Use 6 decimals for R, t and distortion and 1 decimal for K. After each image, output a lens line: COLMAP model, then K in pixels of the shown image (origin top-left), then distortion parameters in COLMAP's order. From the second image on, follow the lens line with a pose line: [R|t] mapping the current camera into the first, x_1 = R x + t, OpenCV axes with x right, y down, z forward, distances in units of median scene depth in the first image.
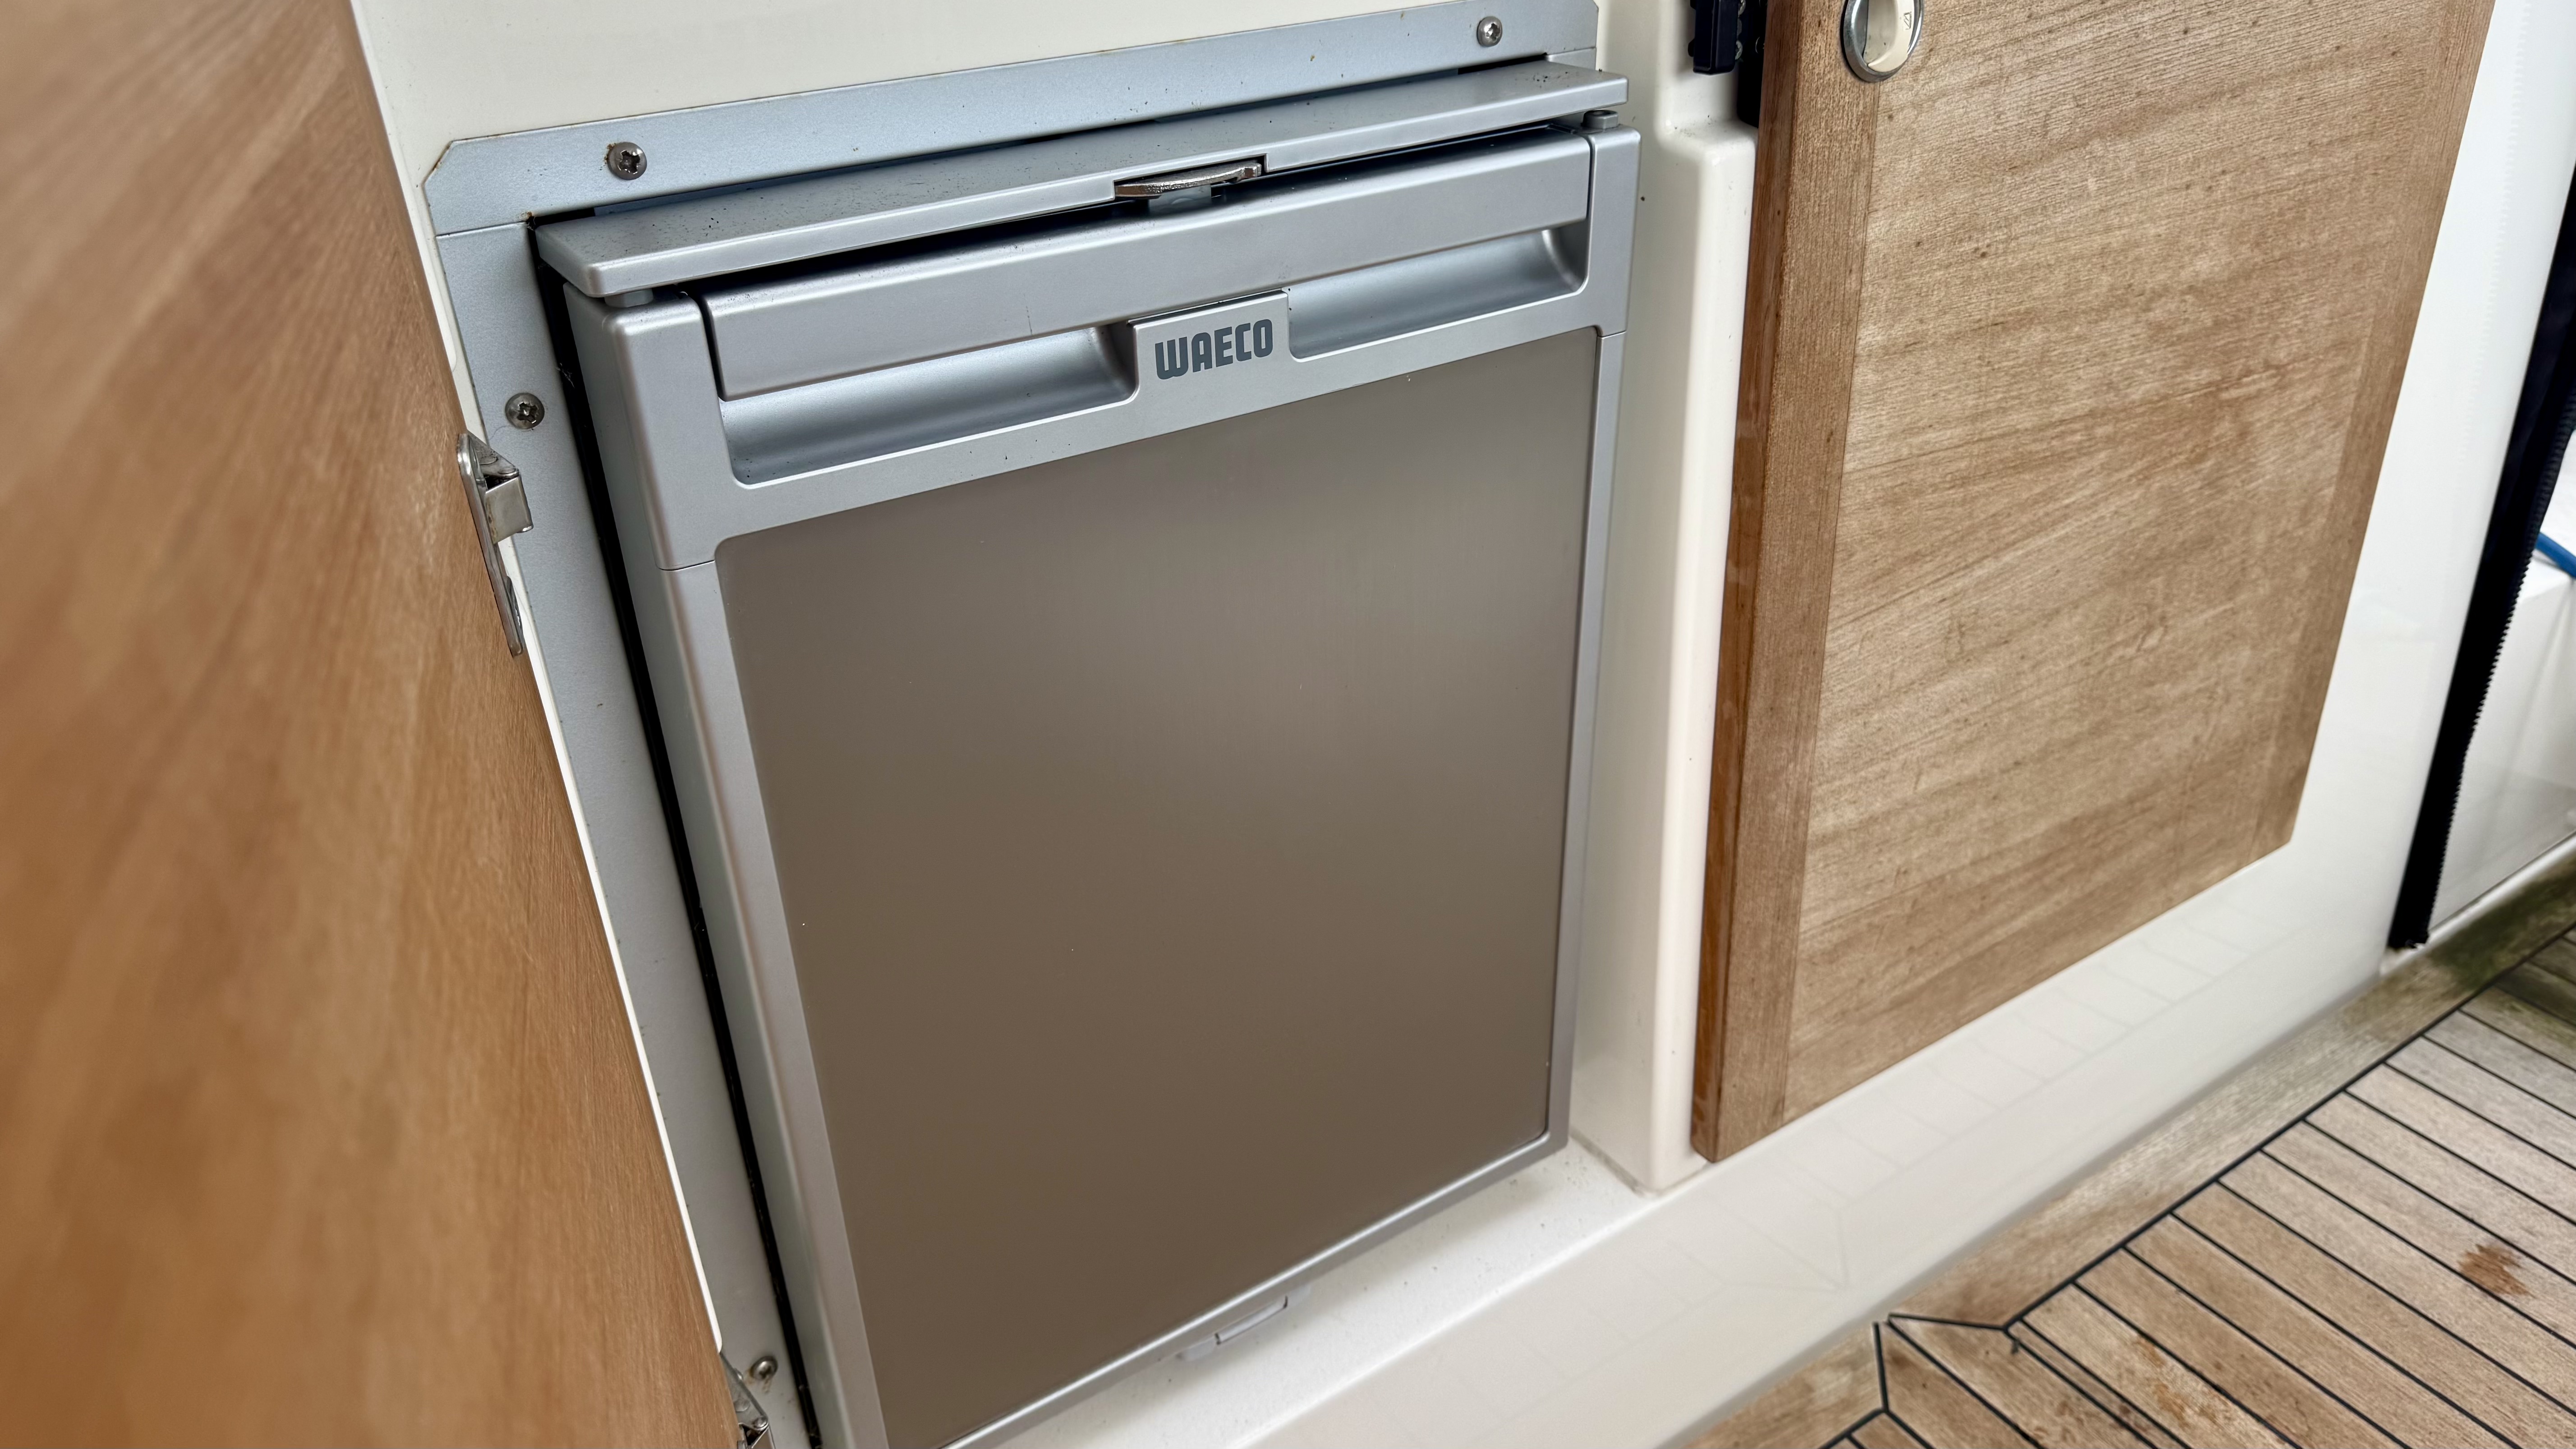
lens RADIAL K [[1887.3, 0, 1405.3], [0, 1887.3, 751.3], [0, 0, 1]] dist [0.069214, -0.056265]
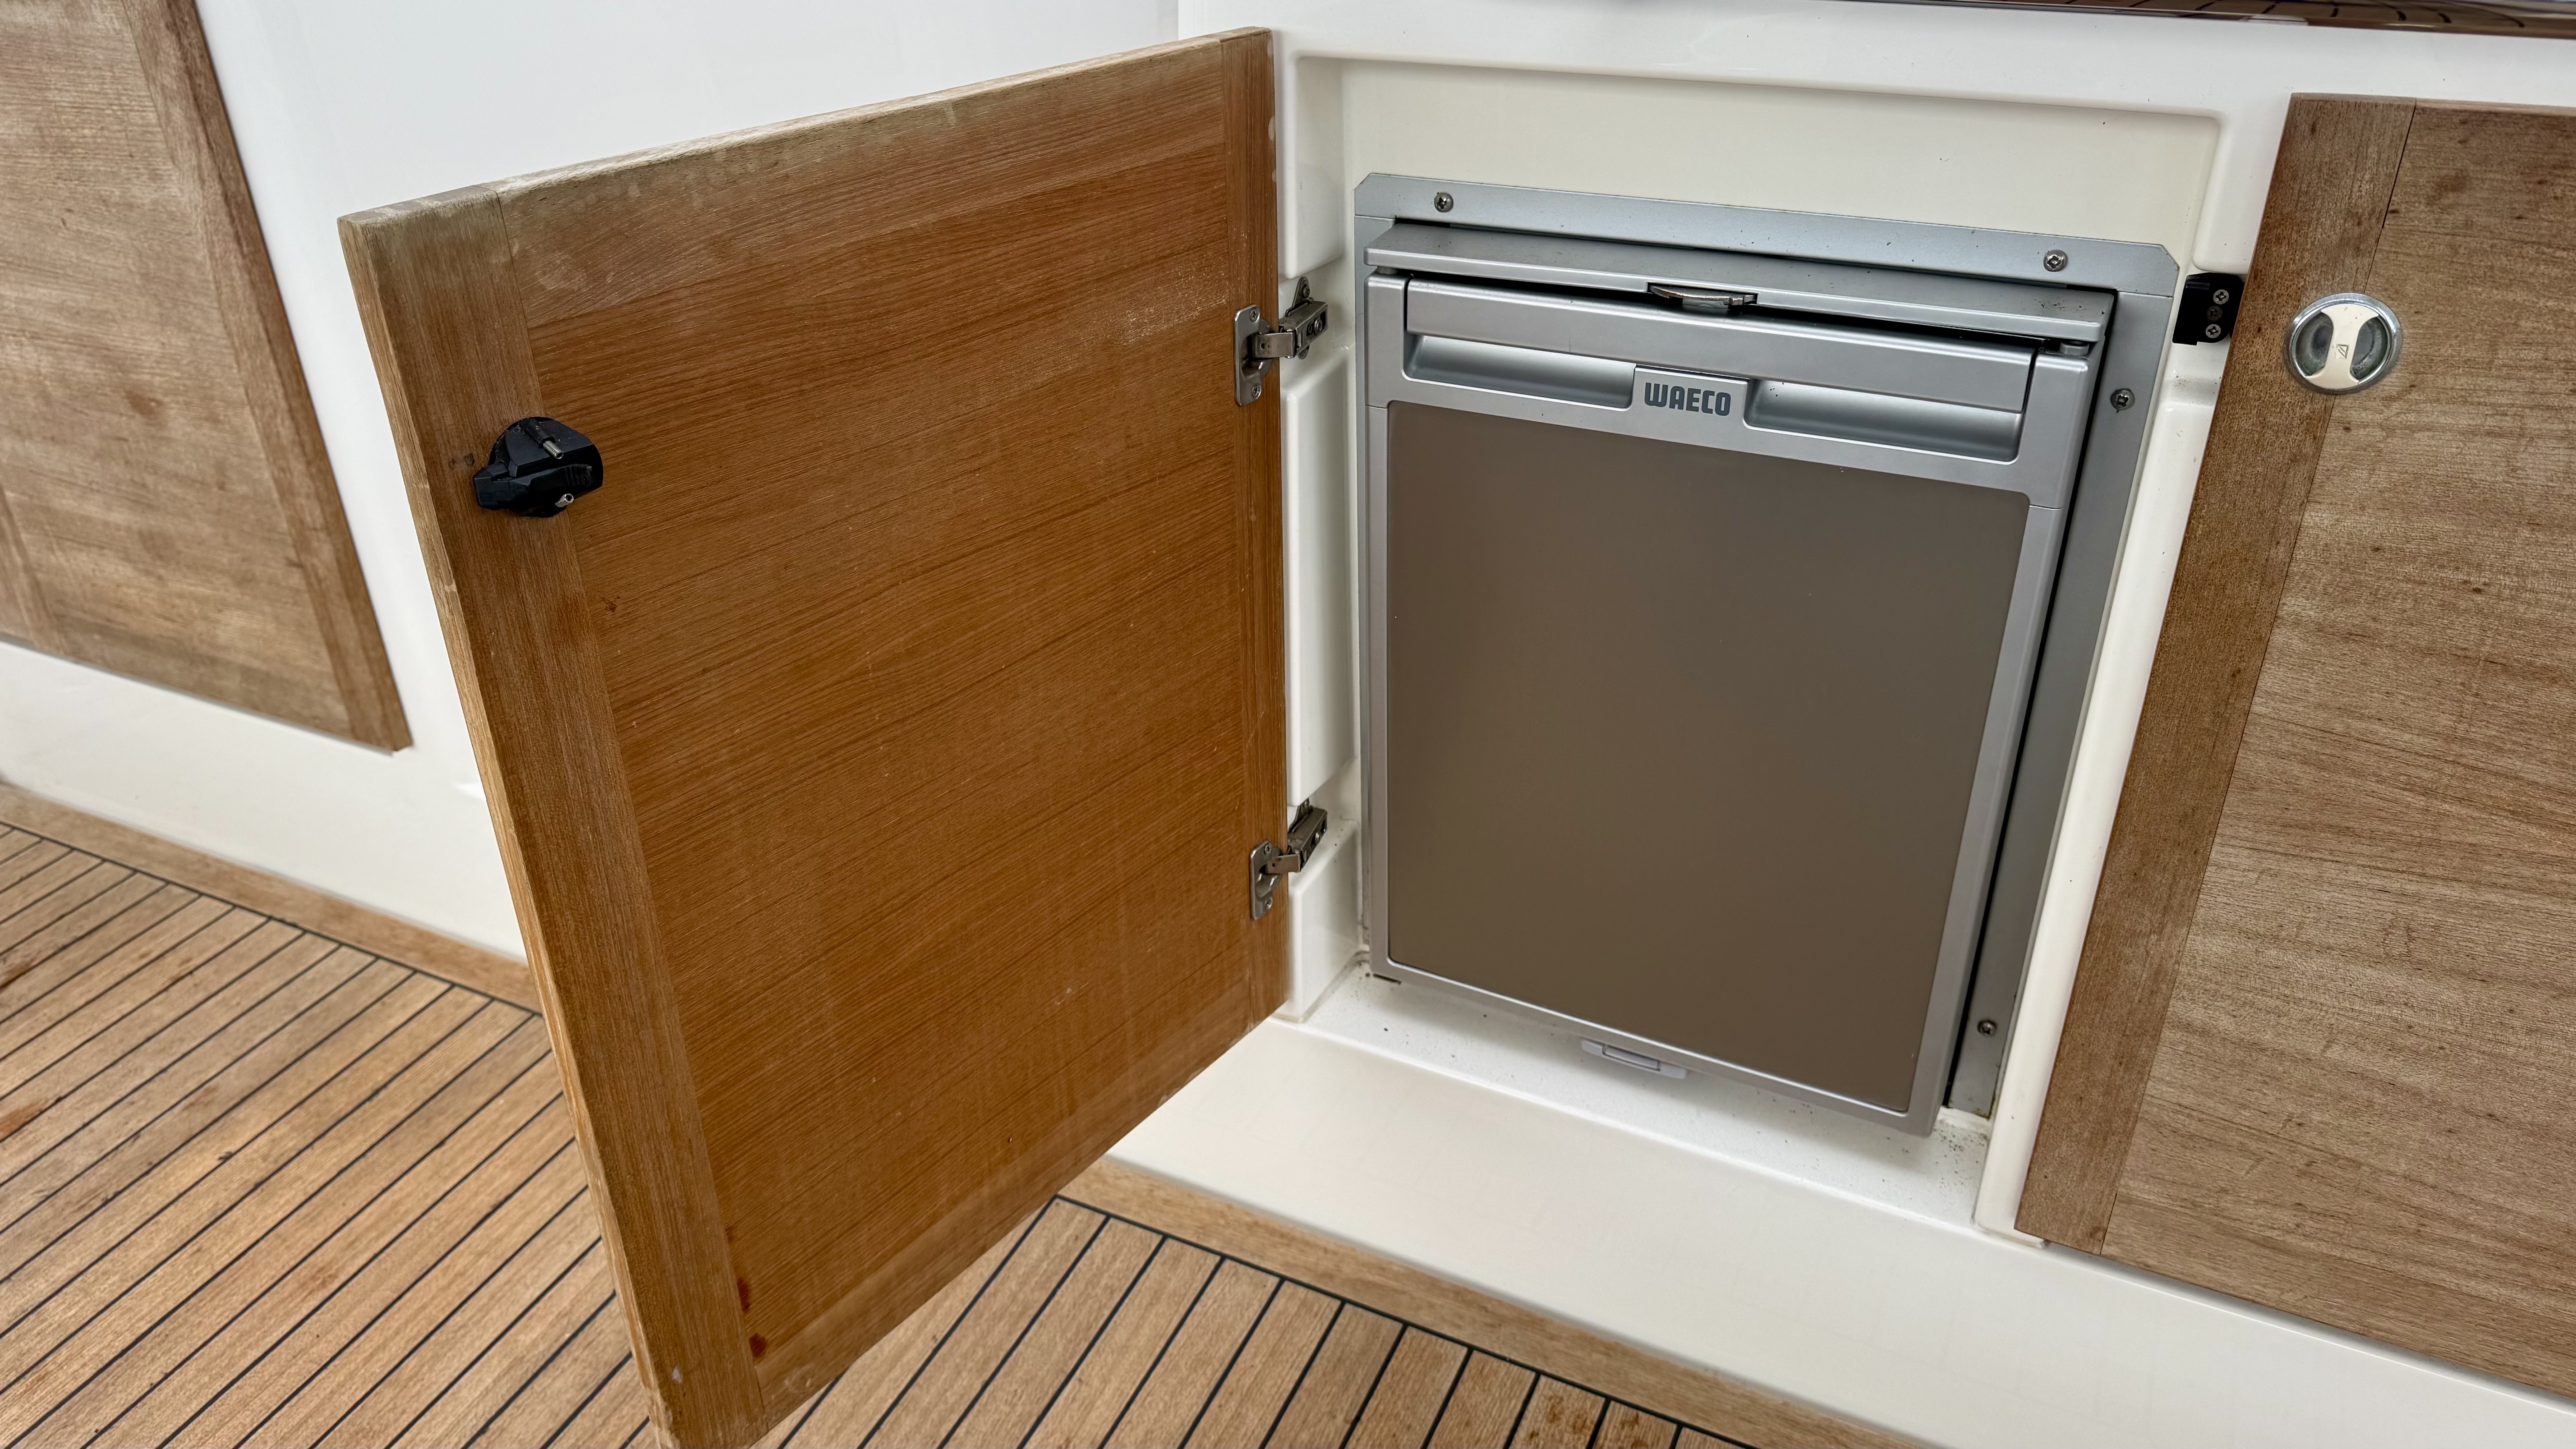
lens RADIAL K [[1869.6, 0, 1288.0], [0, 1869.6, 724.5], [0, 0, 1]] dist [-0.007611, 0.001825]
pose [[0.458314, 0.455057, -0.763460, 0.835324], [-0.422553, 0.867261, 0.263263, -0.194968], [0.781919, 0.201946, 0.589763, -0.095322]]
